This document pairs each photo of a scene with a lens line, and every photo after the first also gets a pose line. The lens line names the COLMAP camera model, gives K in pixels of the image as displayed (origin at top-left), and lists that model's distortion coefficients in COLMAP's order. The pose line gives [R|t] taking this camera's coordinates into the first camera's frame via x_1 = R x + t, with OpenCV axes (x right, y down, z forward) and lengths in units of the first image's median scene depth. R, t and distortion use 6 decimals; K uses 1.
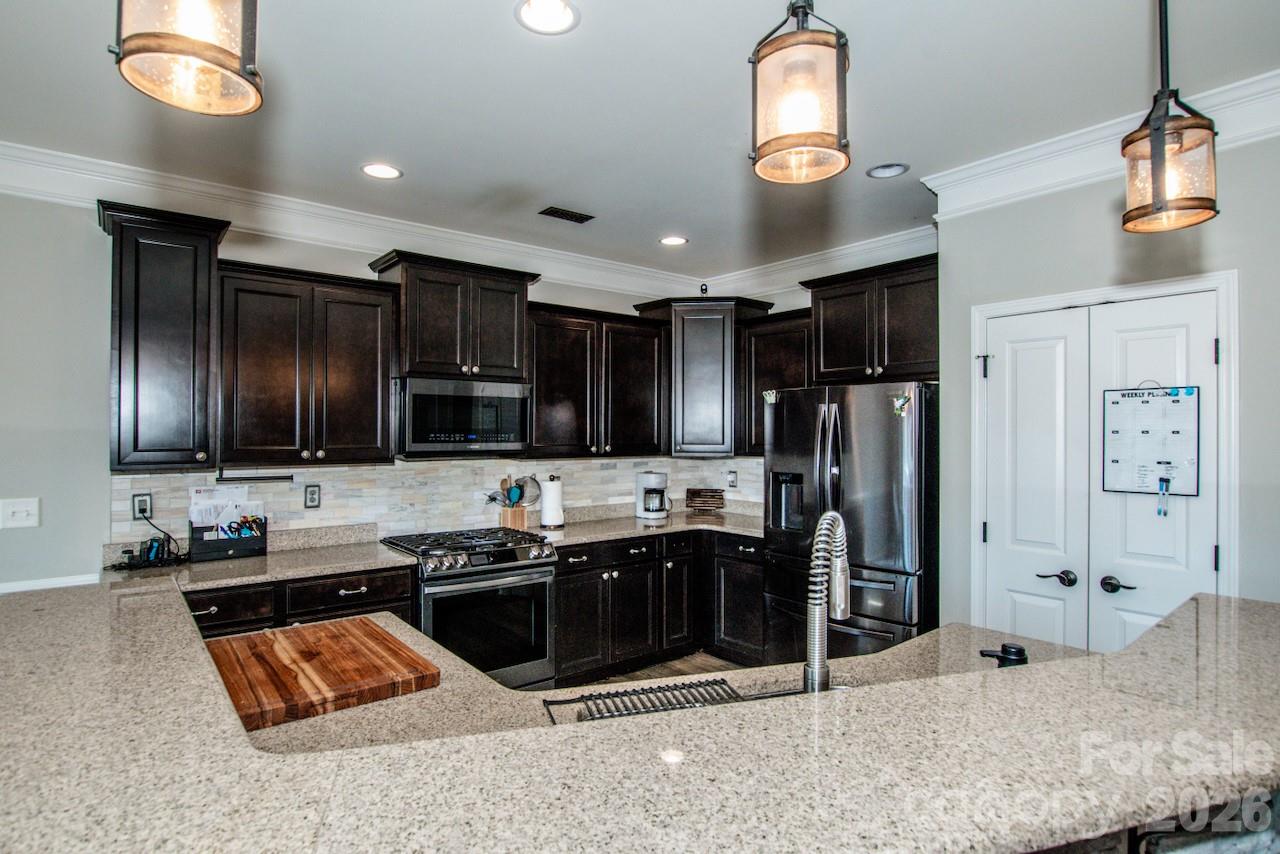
lens RADIAL K [[660.2, 0, 628.8], [0, 660.2, 421.0], [0, 0, 1]] dist [-0.026572, 0.003022]
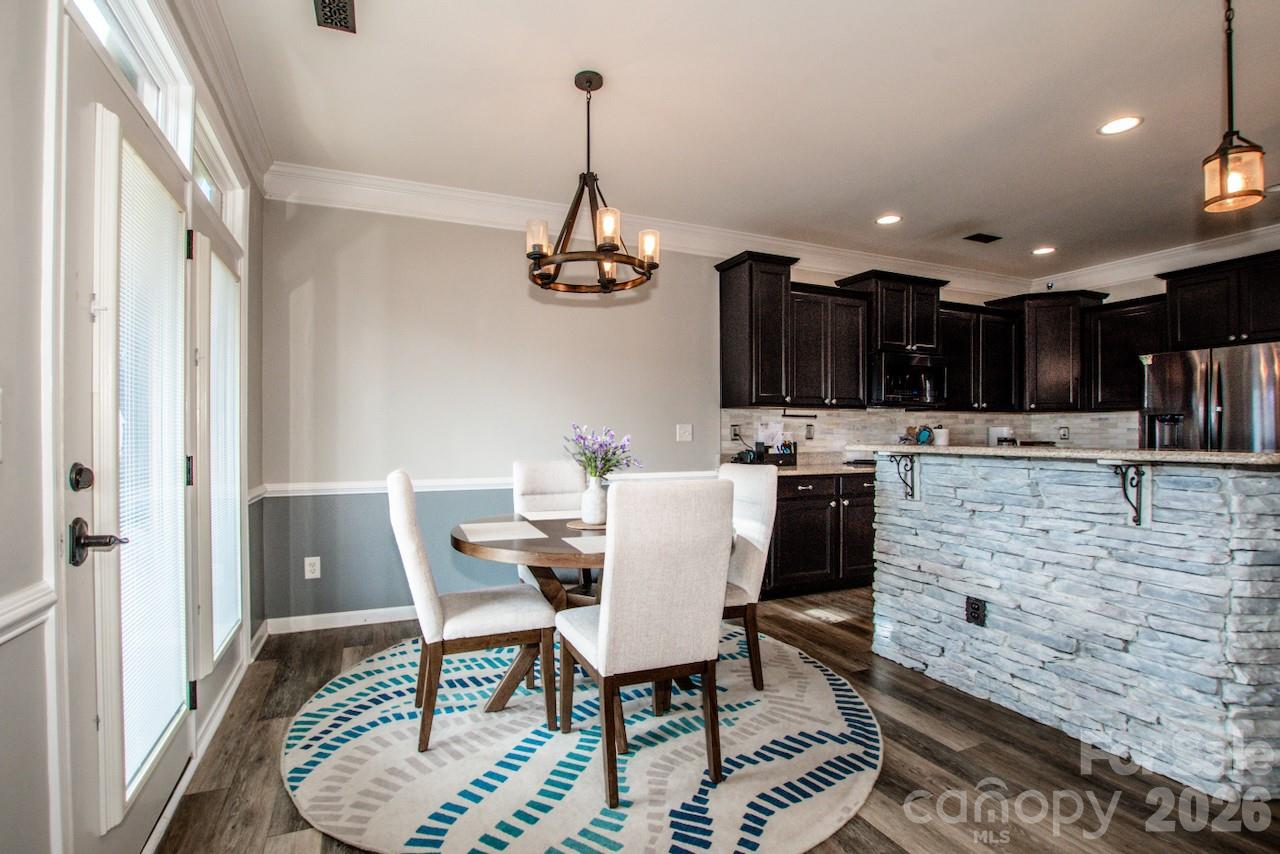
lens RADIAL K [[579.2, 0, 621.3], [0, 579.2, 420.4], [0, 0, 1]] dist [-0.029933, 0.001188]
pose [[0.961867, -0.008840, -0.273376, -0.508507], [0.007707, 0.999957, -0.005218, 0.086552], [0.273410, 0.002912, 0.961893, -0.418892]]
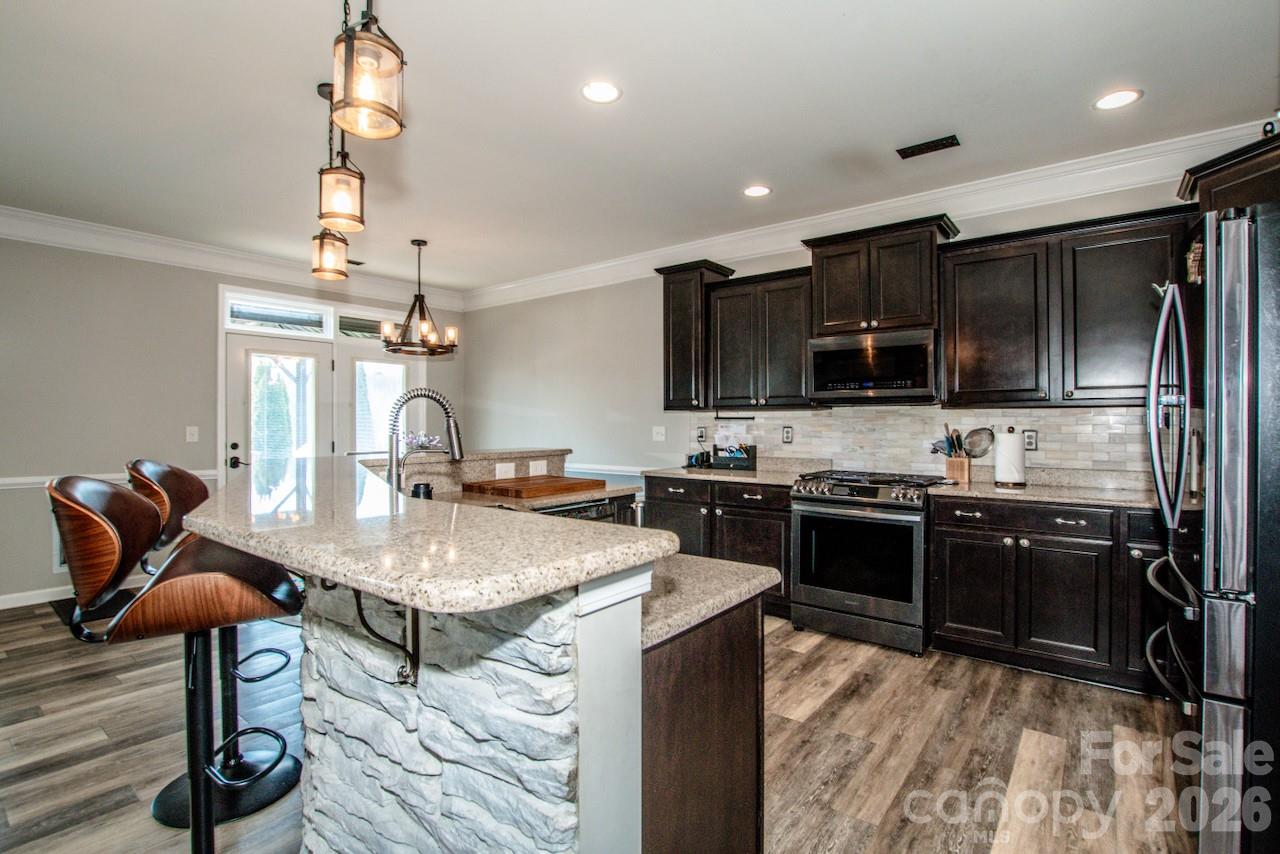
lens RADIAL K [[595.7, 0, 655.8], [0, 595.7, 420.4], [0, 0, 1]] dist [-0.027527, -0.000804]
pose [[0.251497, -0.003833, -0.967850, 0.622927], [0.018425, 0.999830, 0.000828, 0.074739], [0.967683, -0.018041, 0.251525, 0.396201]]
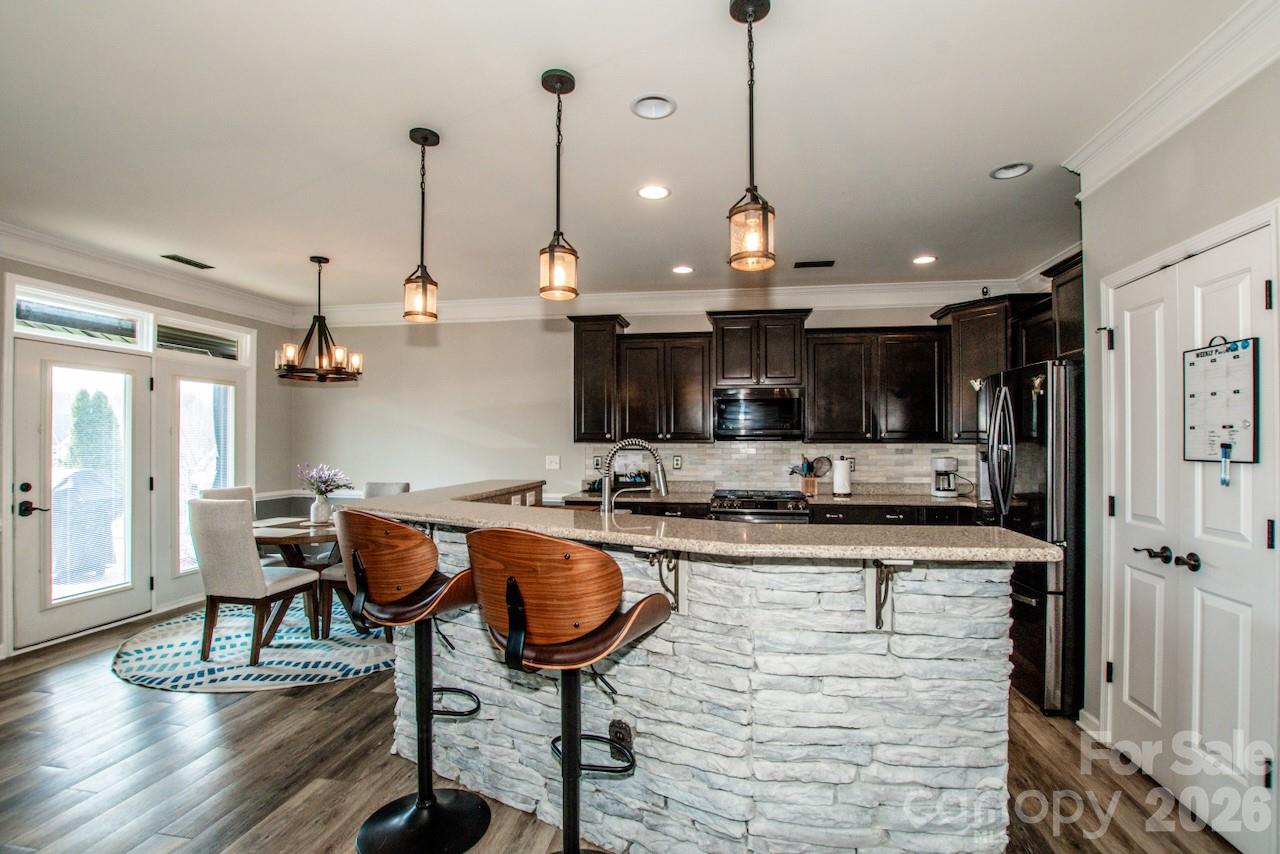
lens RADIAL K [[579.2, 0, 668.1], [0, 579.2, 436.6], [0, 0, 1]] dist [-0.029933, 0.001188]
pose [[0.693795, -0.008613, -0.720121, 0.554870], [0.014161, 0.999898, 0.001685, 0.042913], [0.720033, -0.011367, 0.693847, -0.058374]]
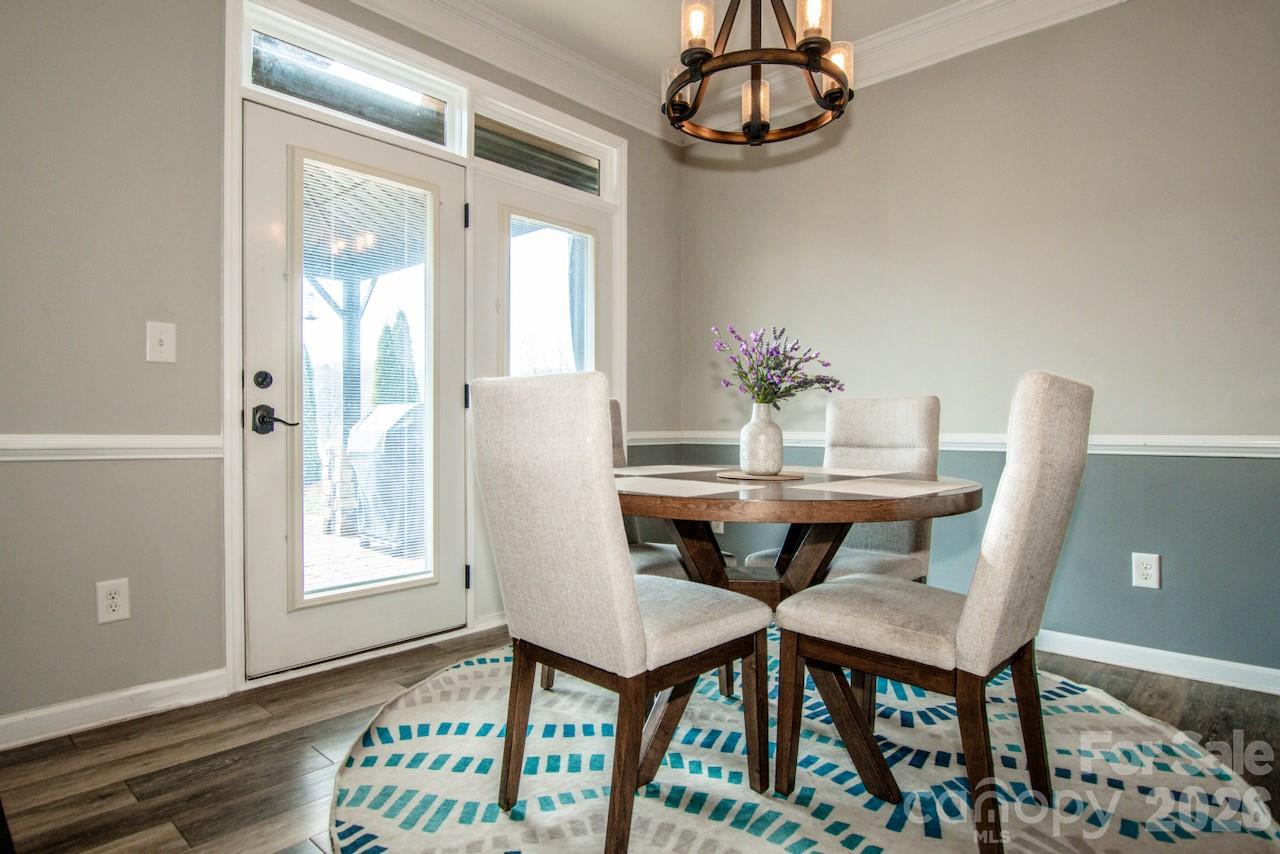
lens RADIAL K [[702.2, 0, 644.0], [0, 702.2, 432.4], [0, 0, 1]] dist [-0.025625, 0.000172]
pose [[0.156700, 0.005051, -0.987633, -0.206740], [0.019394, 0.999778, 0.008190, 0.165785], [0.987456, -0.020437, 0.156567, 0.054679]]
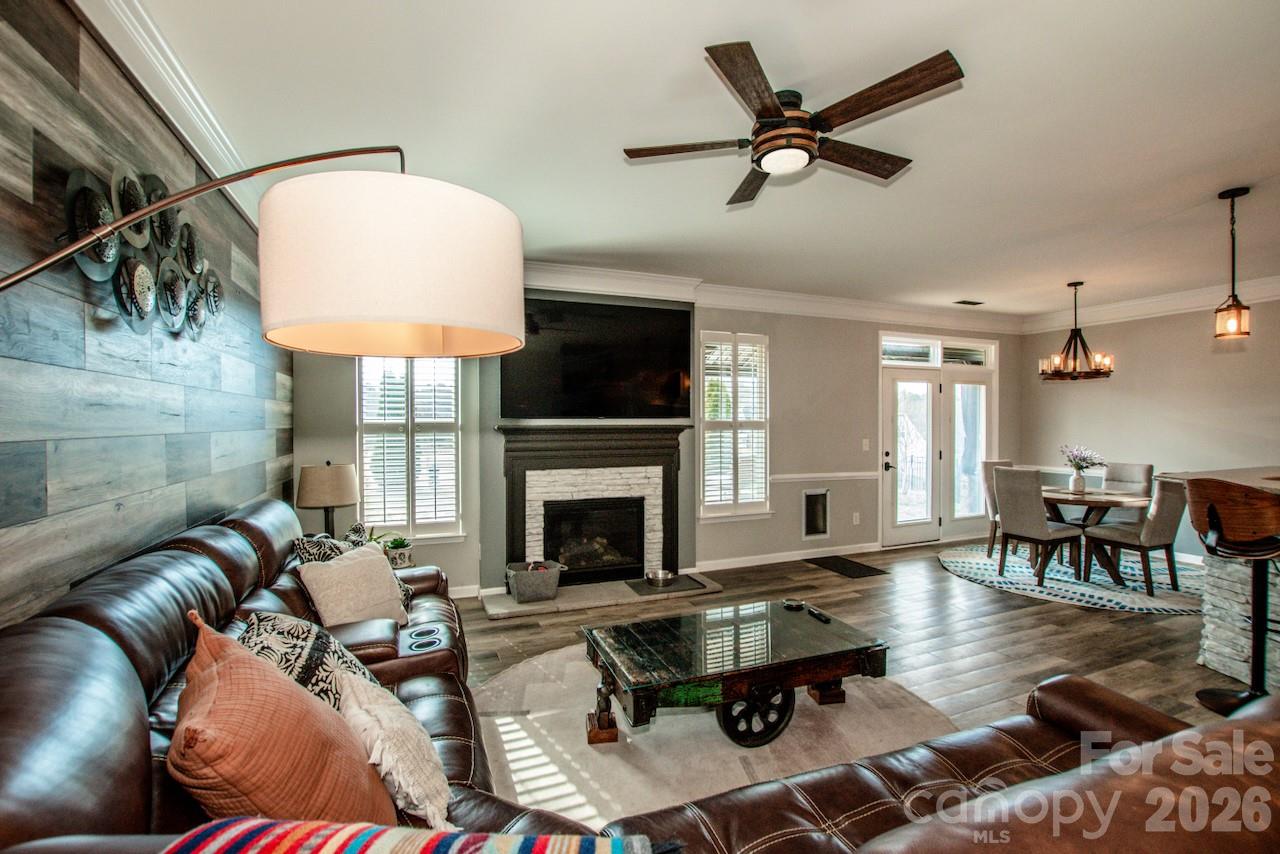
lens RADIAL K [[579.2, 0, 622.9], [0, 579.2, 429.7], [0, 0, 1]] dist [-0.029933, 0.001188]
pose [[-0.289084, 0.011732, -0.957232, 0.949520], [0.018174, 0.999812, 0.006765, 0.018903], [0.957131, -0.015441, -0.289243, -0.440888]]
